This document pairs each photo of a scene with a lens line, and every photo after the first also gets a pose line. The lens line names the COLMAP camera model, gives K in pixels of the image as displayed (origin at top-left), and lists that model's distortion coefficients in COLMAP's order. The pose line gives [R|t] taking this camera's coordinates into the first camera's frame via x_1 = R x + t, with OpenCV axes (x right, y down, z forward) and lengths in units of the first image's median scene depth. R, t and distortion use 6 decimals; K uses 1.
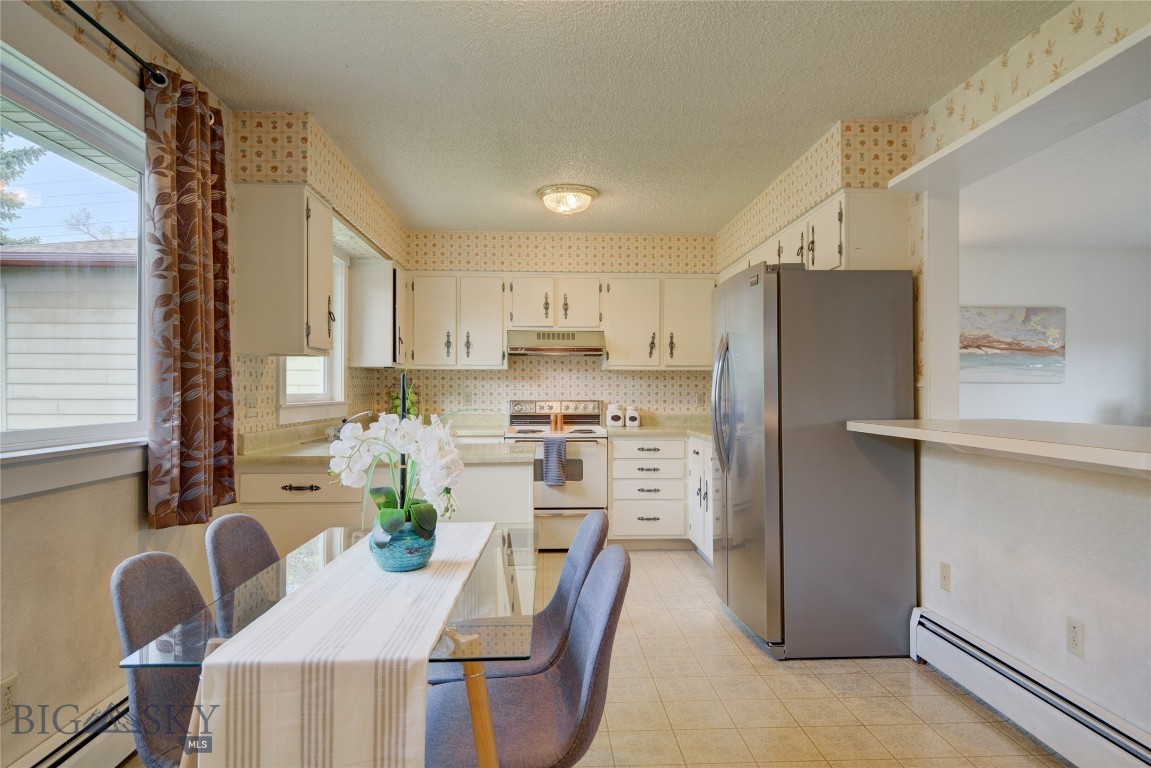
lens RADIAL K [[702.2, 0, 577.7], [0, 702.2, 389.0], [0, 0, 1]] dist [0.010891, -0.014660]
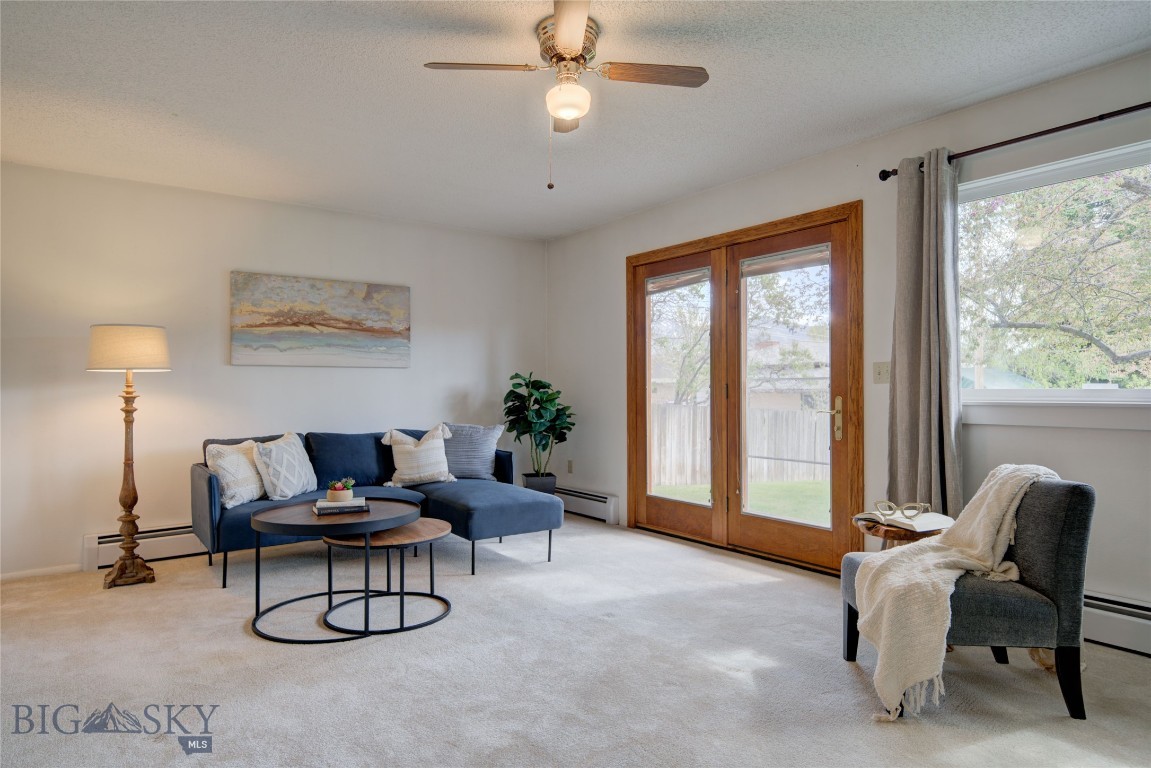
lens RADIAL K [[674.5, 0, 581.3], [0, 674.5, 388.8], [0, 0, 1]] dist [0.002738, -0.000613]
pose [[0.835767, -0.007457, 0.549034, 0.419304], [0.005931, 0.999972, 0.004553, 0.018421], [-0.549052, -0.000548, 0.835788, 0.135578]]
